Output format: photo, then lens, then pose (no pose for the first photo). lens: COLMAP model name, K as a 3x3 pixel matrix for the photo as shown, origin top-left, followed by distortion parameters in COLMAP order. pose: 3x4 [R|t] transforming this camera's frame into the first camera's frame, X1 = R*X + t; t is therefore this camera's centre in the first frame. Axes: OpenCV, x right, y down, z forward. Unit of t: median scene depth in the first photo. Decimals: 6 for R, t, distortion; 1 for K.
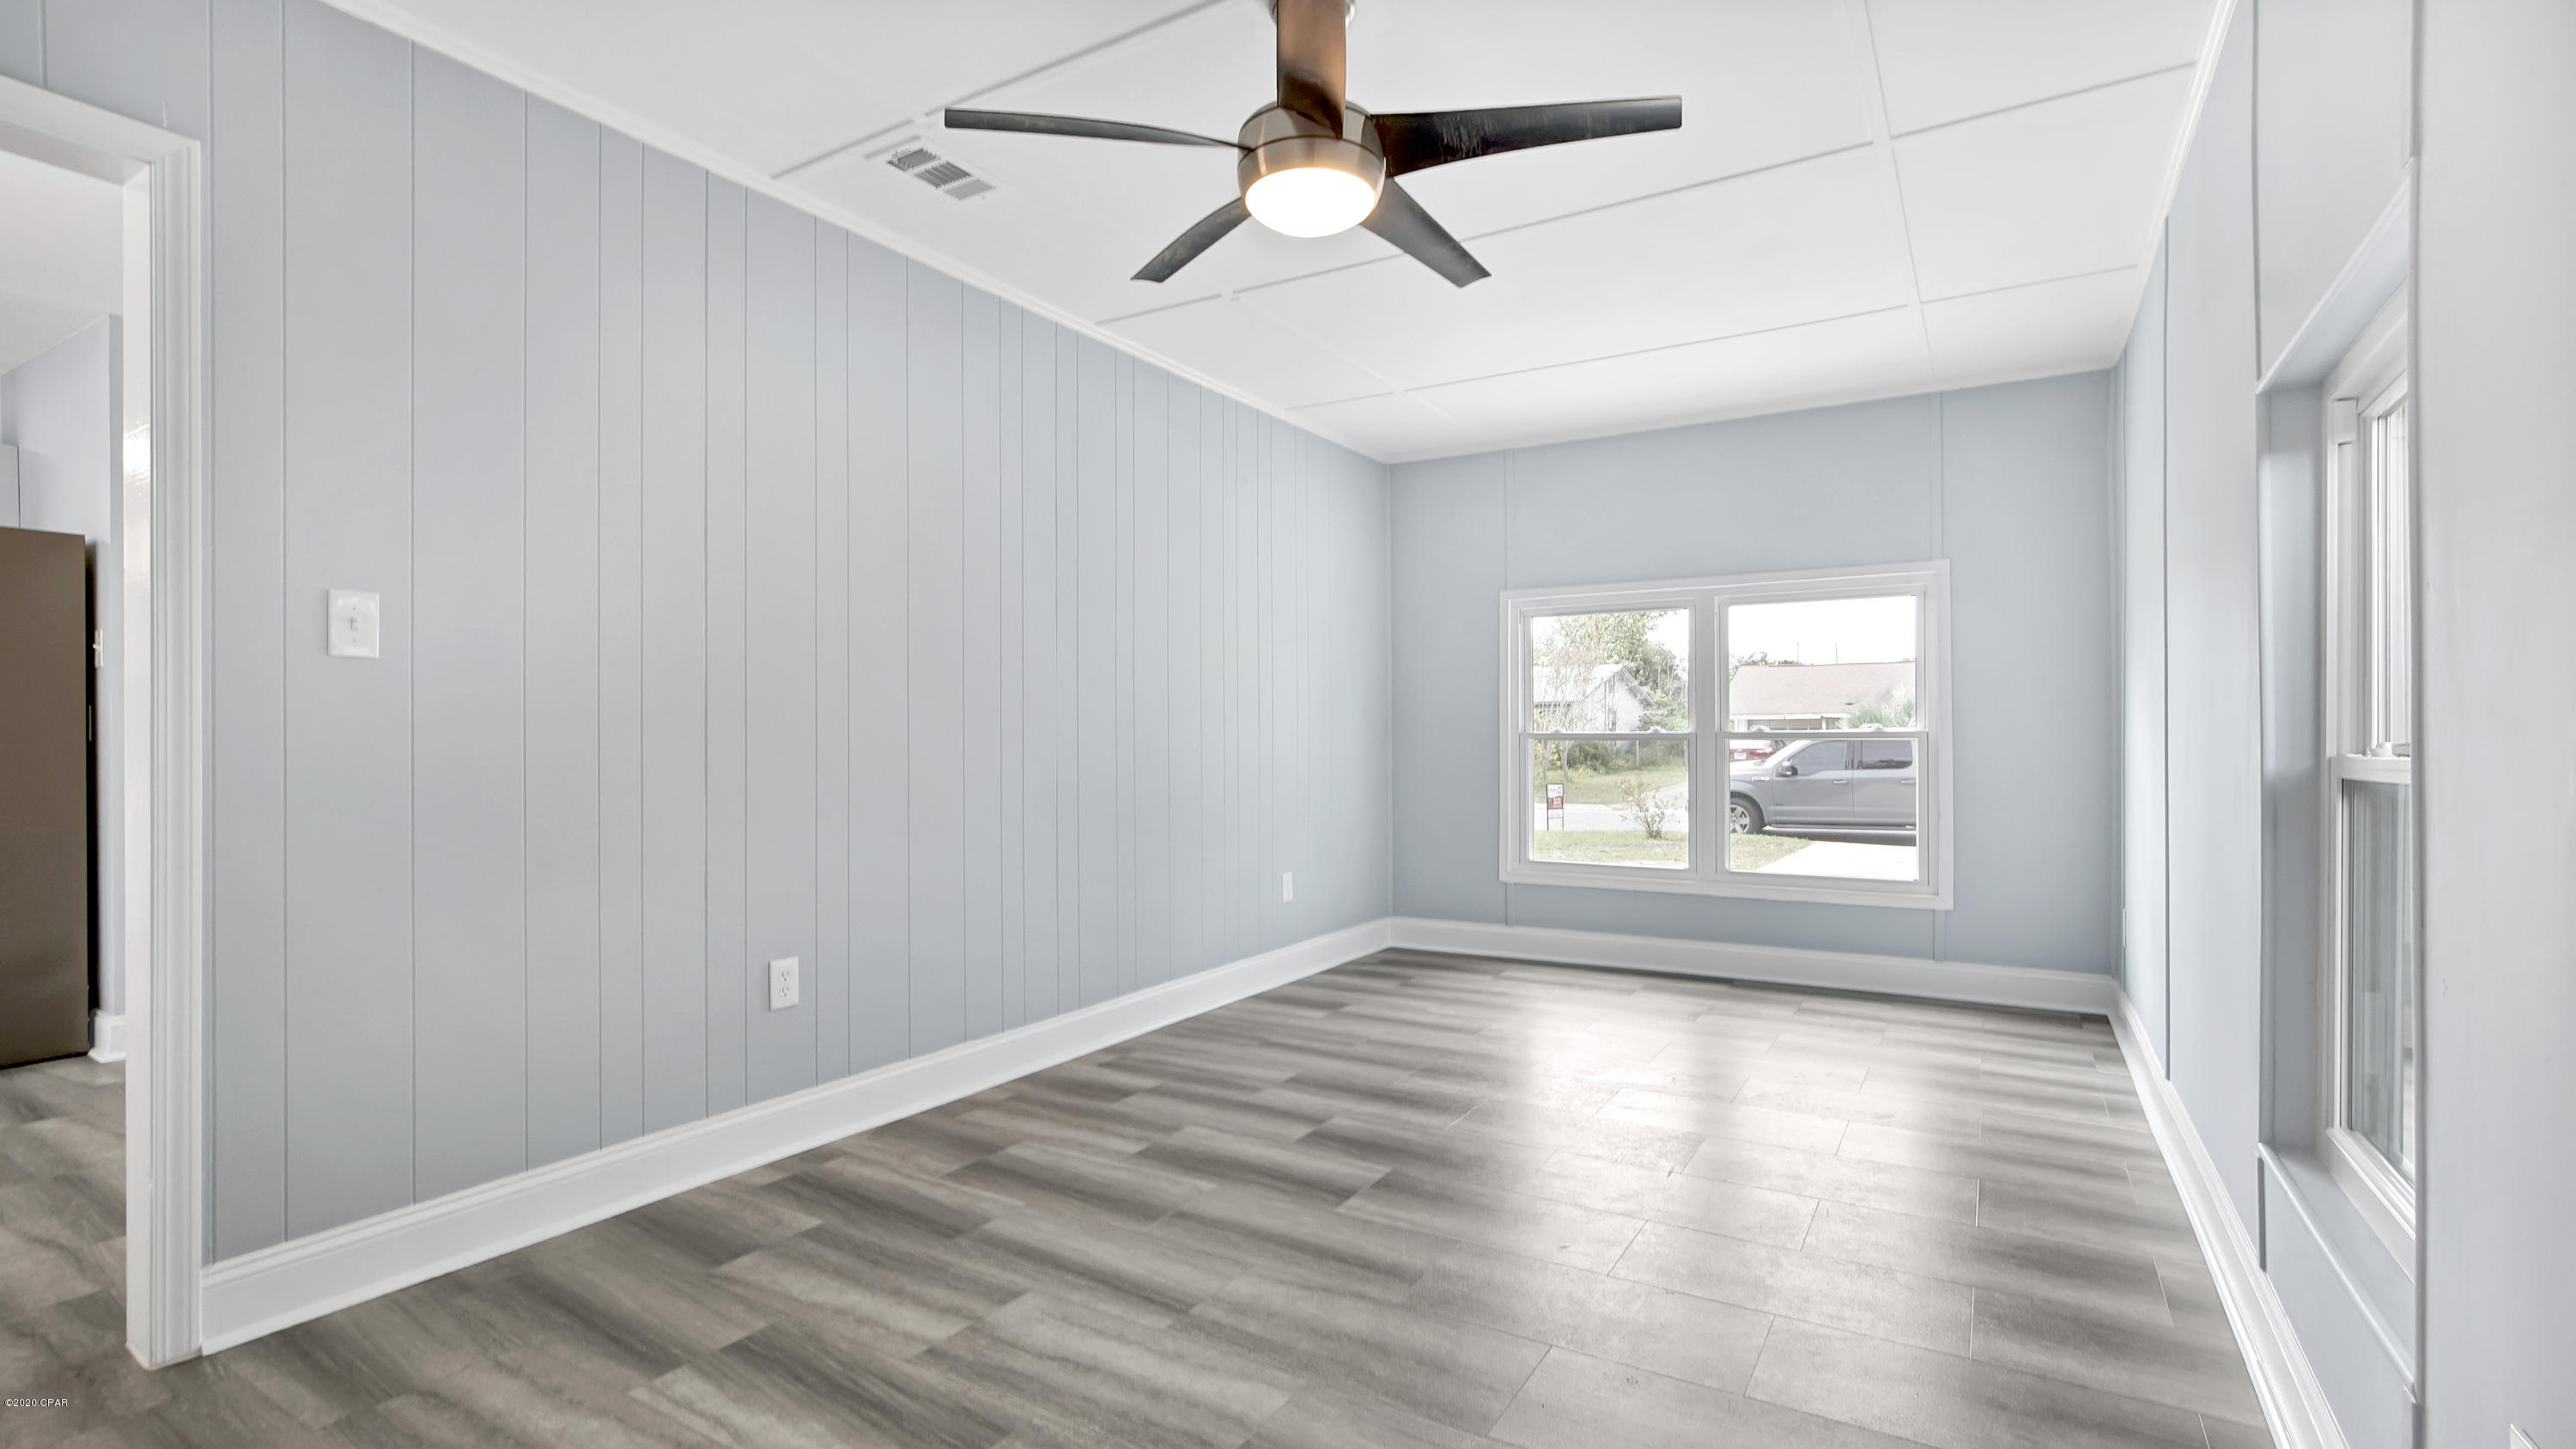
lens RADIAL K [[1156.5, 0, 1282.4], [0, 1156.5, 739.0], [0, 0, 1]] dist [-0.003056, 0.001165]
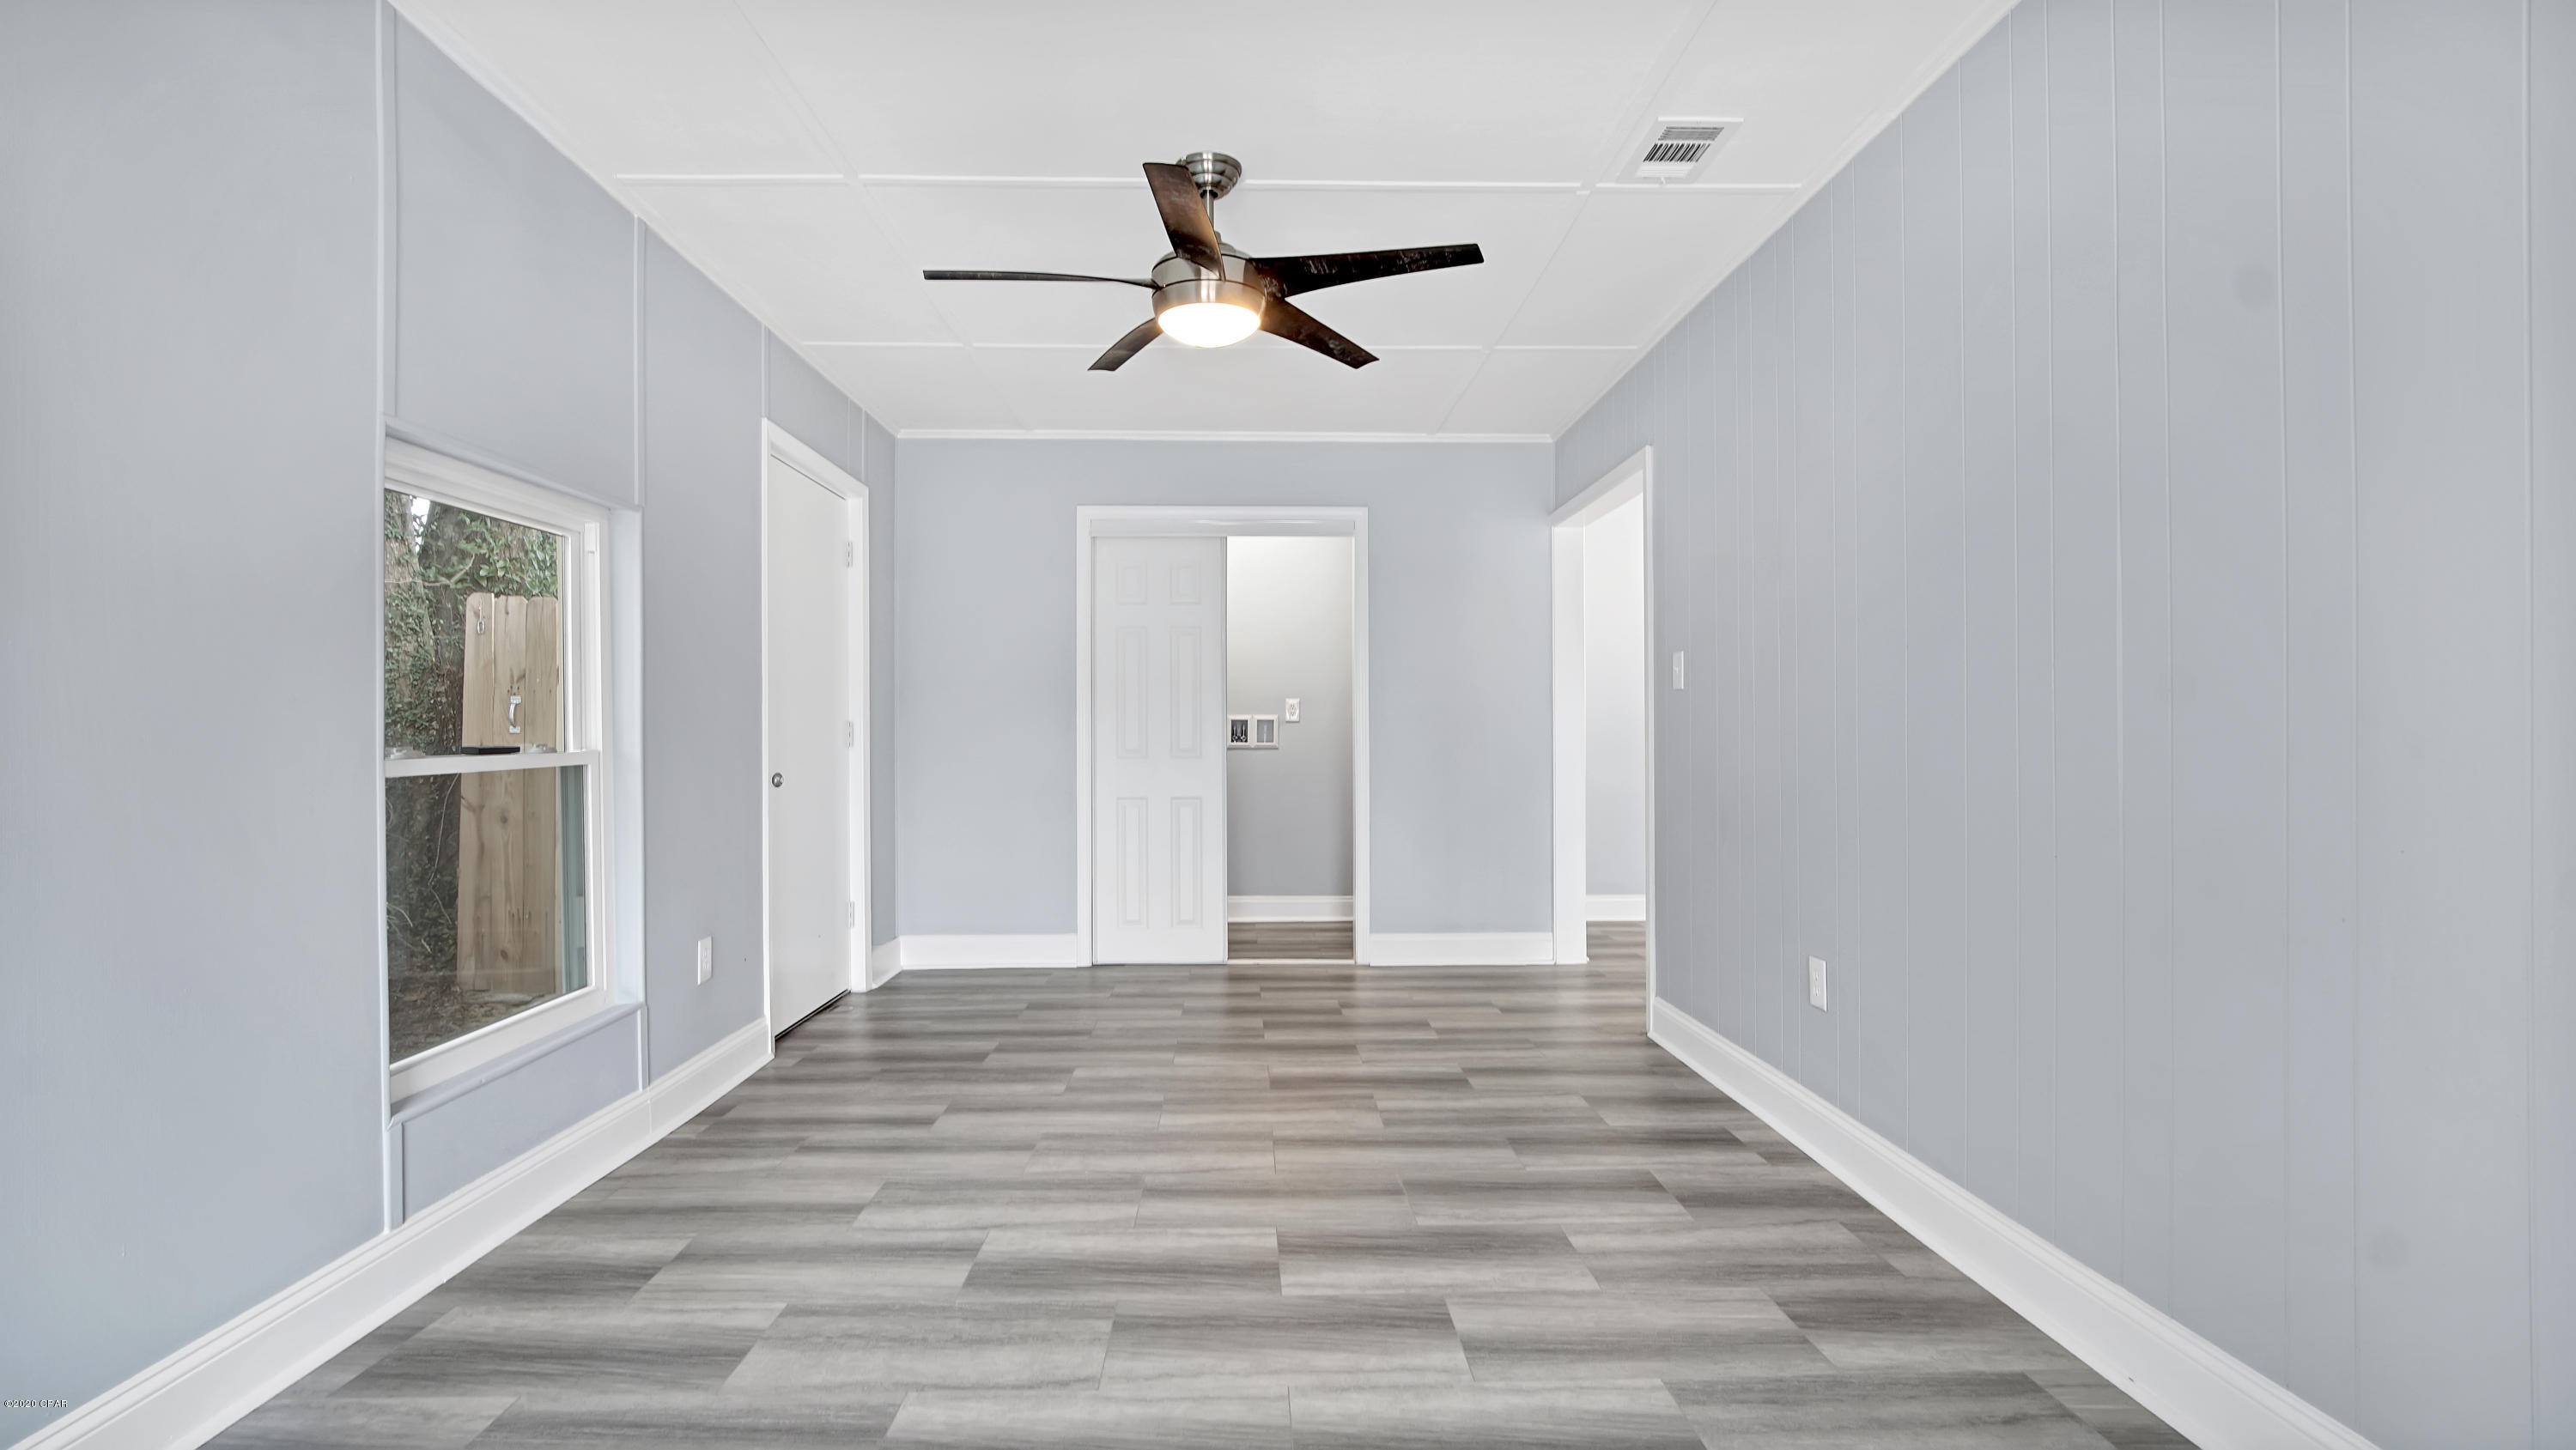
lens RADIAL K [[1156.2, 0, 1282.4], [0, 1156.2, 739.5], [0, 0, 1]] dist [-0.003056, 0.001165]
pose [[-0.830086, 0.012502, -0.557496, 0.544476], [0.010051, 0.999922, 0.007458, -0.010358], [0.557545, 0.000588, -0.830146, 1.703475]]
